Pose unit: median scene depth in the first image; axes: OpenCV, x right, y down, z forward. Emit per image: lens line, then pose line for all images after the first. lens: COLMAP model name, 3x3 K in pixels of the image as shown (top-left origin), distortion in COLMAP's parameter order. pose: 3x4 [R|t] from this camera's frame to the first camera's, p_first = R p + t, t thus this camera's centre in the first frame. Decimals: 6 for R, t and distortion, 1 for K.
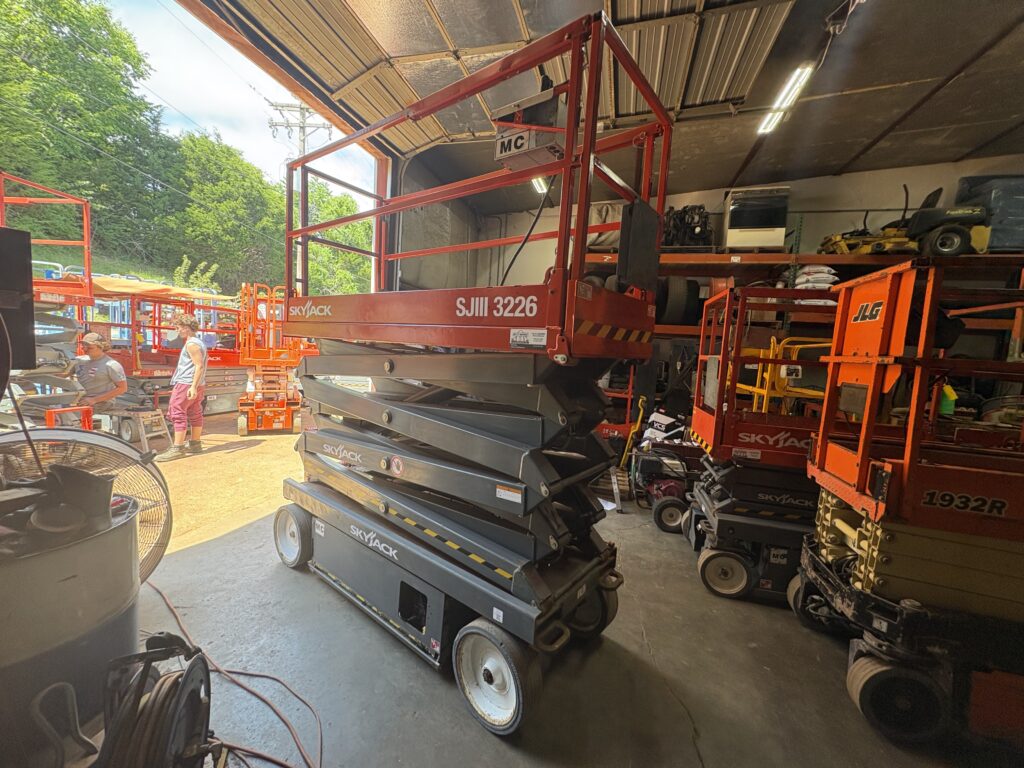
lens RADIAL K [[408.2, 0, 512.0], [0, 408.2, 384.0], [0, 0, 1]] dist [0.003448, -0.000496]
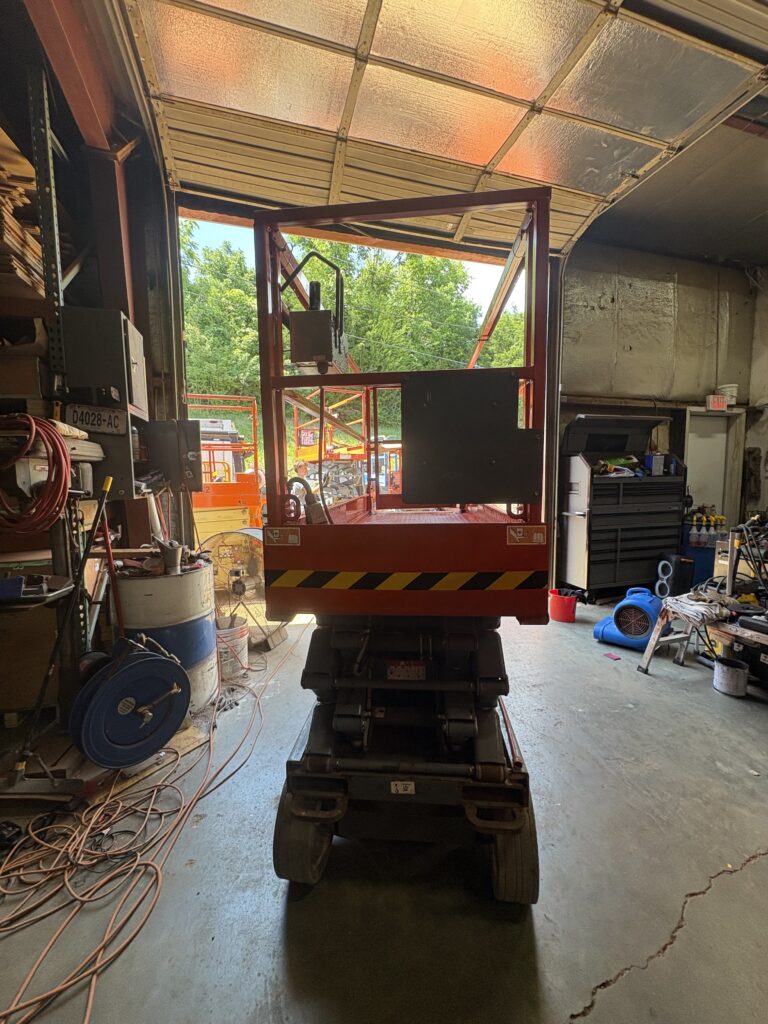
lens RADIAL K [[408.2, 0, 384.0], [0, 408.2, 512.0], [0, 0, 1]] dist [0.003448, -0.000496]
pose [[0.527668, 0.008608, -0.849407, 0.295245], [-0.029930, 0.999516, -0.008464, 0.020022], [0.848924, 0.029889, 0.527670, 0.232136]]
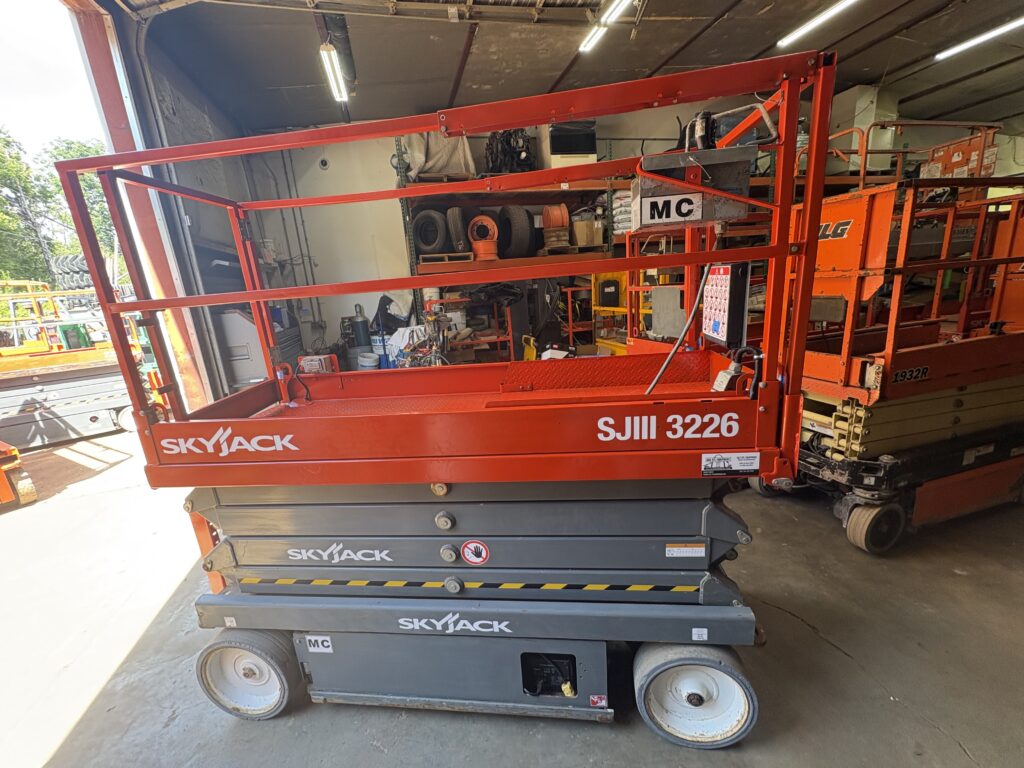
lens RADIAL K [[408.2, 0, 512.0], [0, 408.2, 384.0], [0, 0, 1]] dist [0.003448, -0.000496]
pose [[0.847326, -0.249145, 0.469004, -0.250595], [0.176614, 0.965057, 0.193577, -0.067240], [-0.500845, -0.081190, 0.861721, 0.199712]]
